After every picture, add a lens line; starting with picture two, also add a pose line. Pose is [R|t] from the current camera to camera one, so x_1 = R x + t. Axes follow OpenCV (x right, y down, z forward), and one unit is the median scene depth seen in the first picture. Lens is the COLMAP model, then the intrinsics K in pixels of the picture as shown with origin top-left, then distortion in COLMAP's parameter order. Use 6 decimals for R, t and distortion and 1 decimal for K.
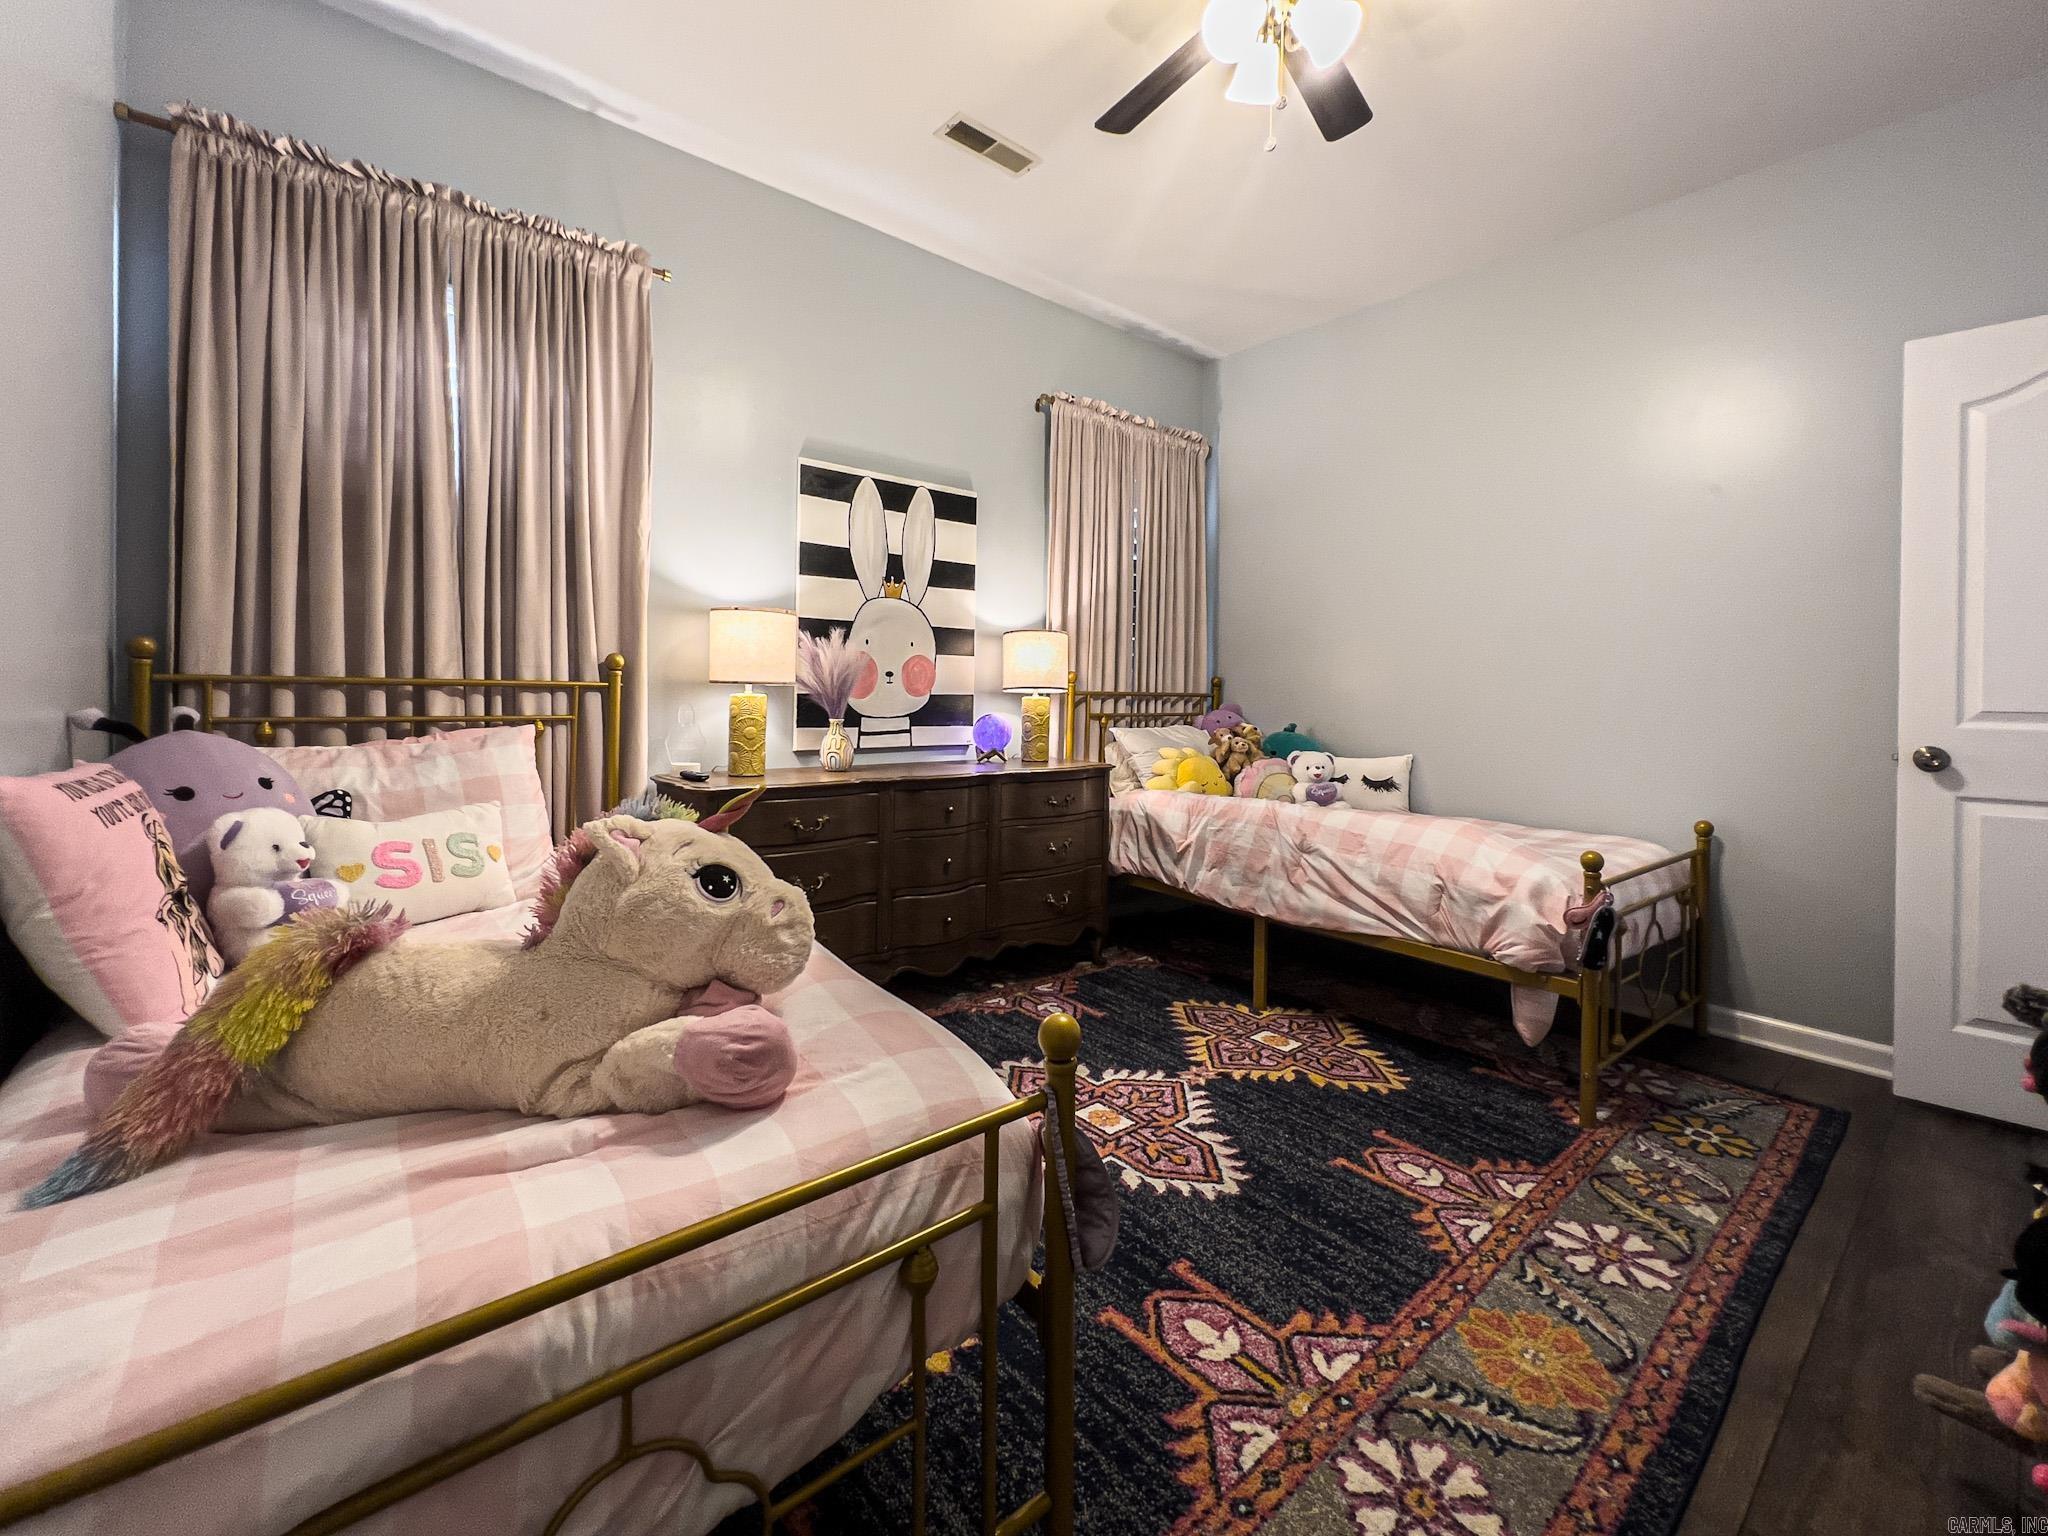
lens RADIAL K [[848.6, 0, 1028.9], [0, 848.6, 694.8], [0, 0, 1]] dist [-0.000779, -0.000402]
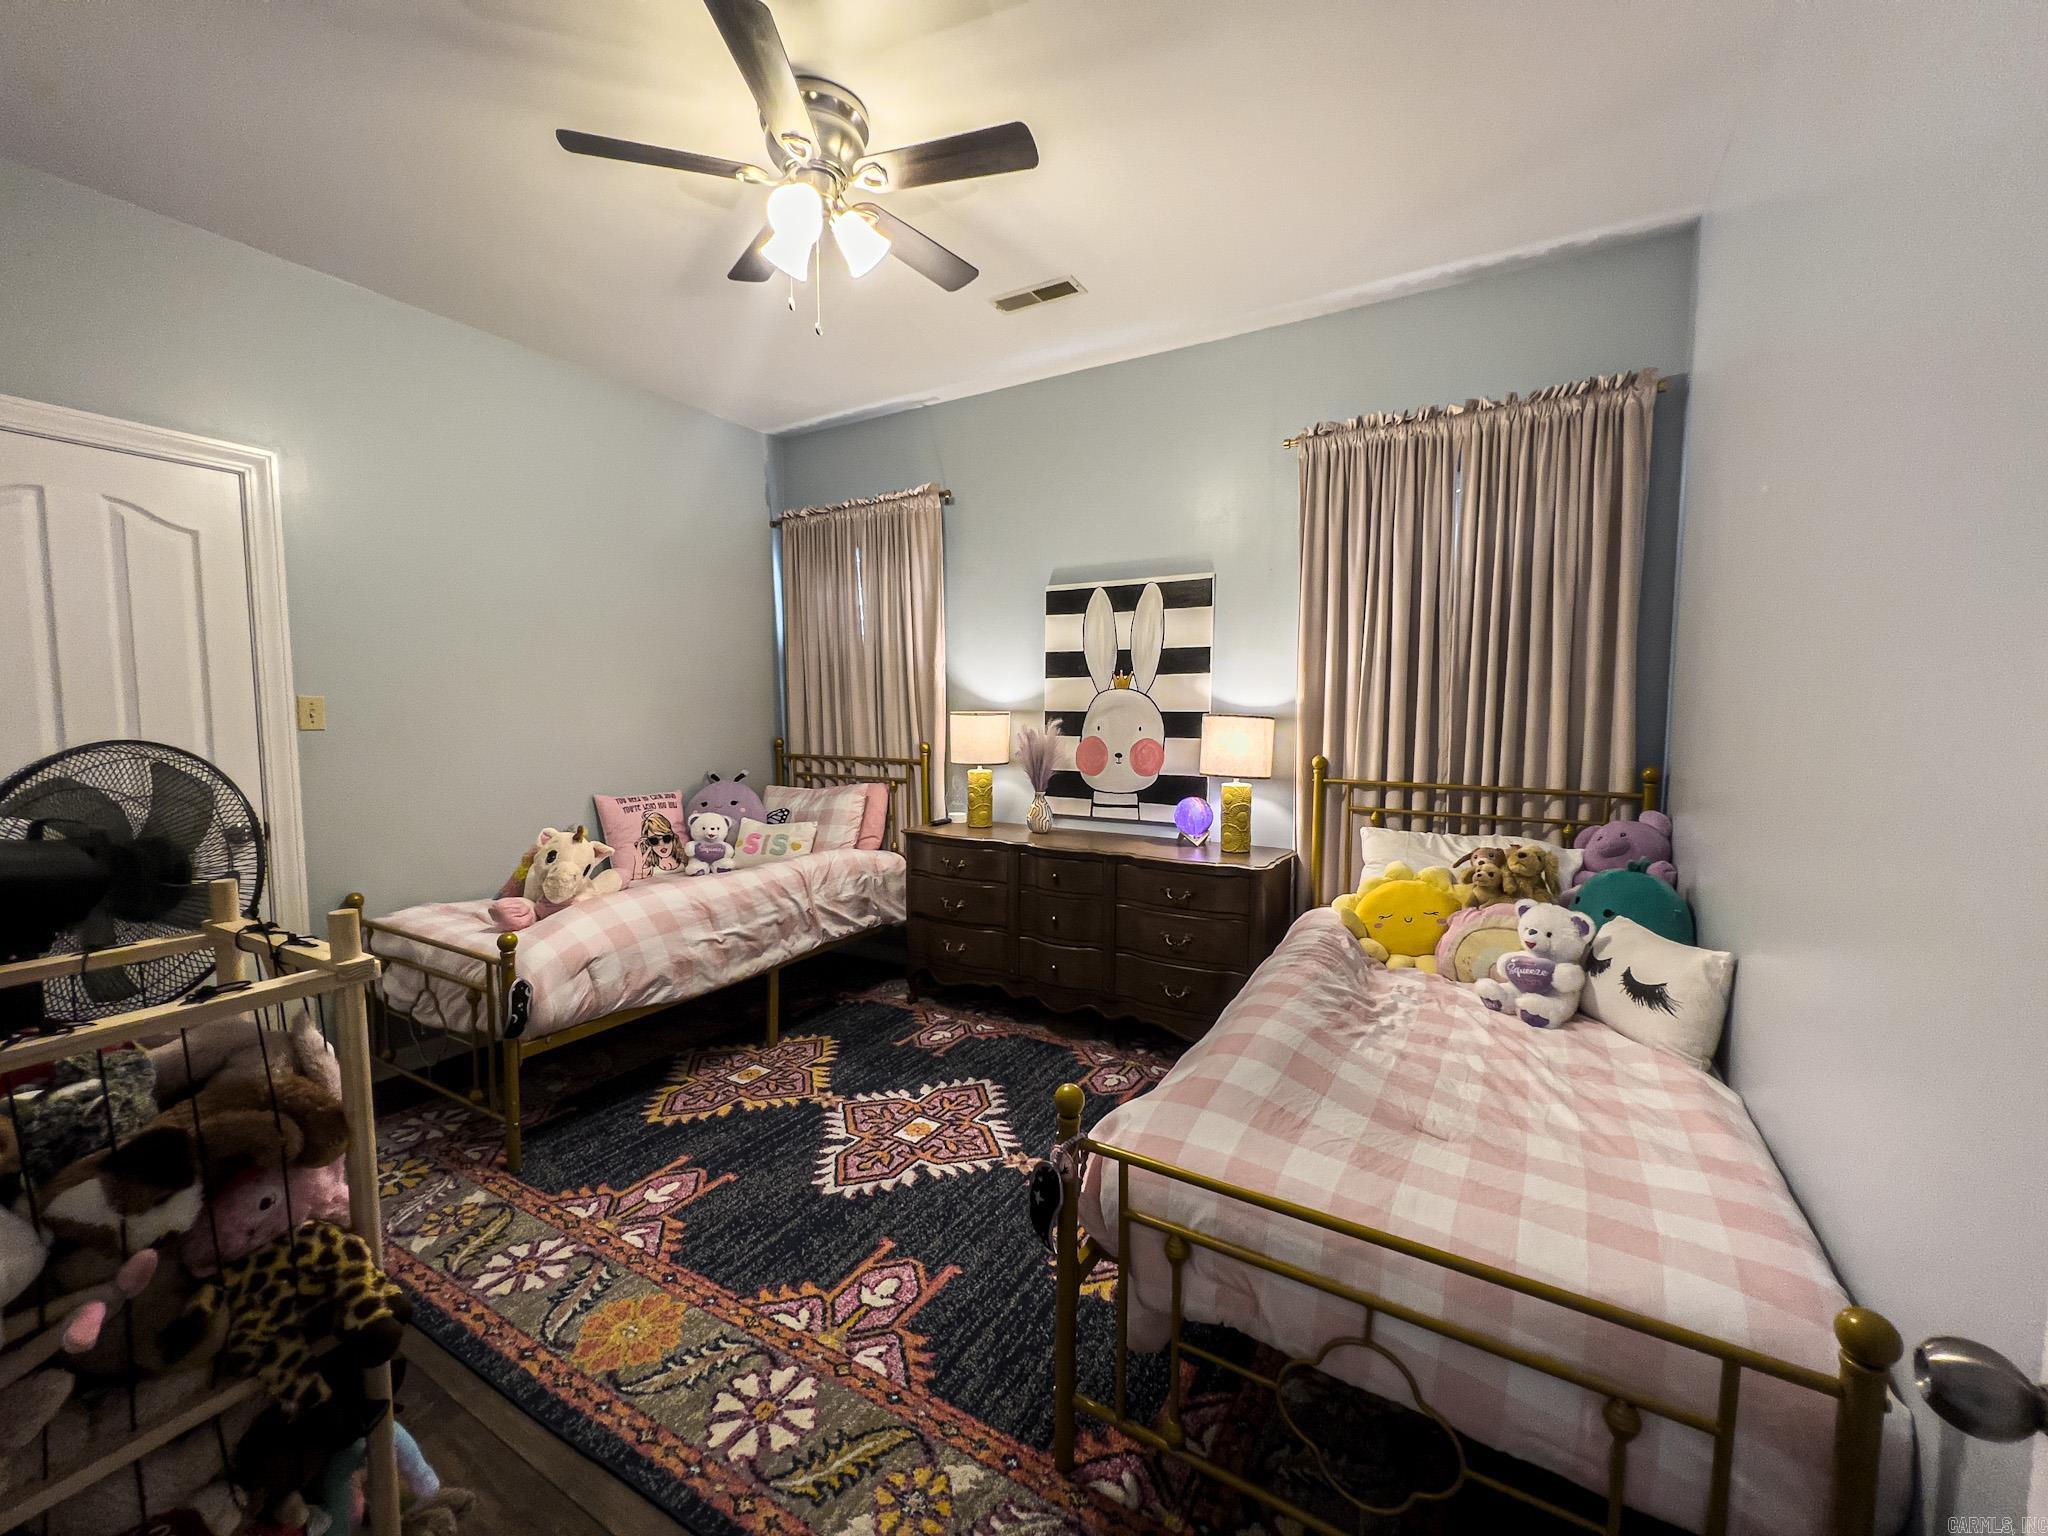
lens RADIAL K [[824.1, 0, 1025.8], [0, 824.1, 776.3], [0, 0, 1]] dist [-0.001124, -0.000349]
pose [[0.335043, 0.065077, -0.939953, 1.261853], [-0.004692, 0.997715, 0.067404, -0.105986], [0.942191, -0.018173, 0.334583, 0.757587]]
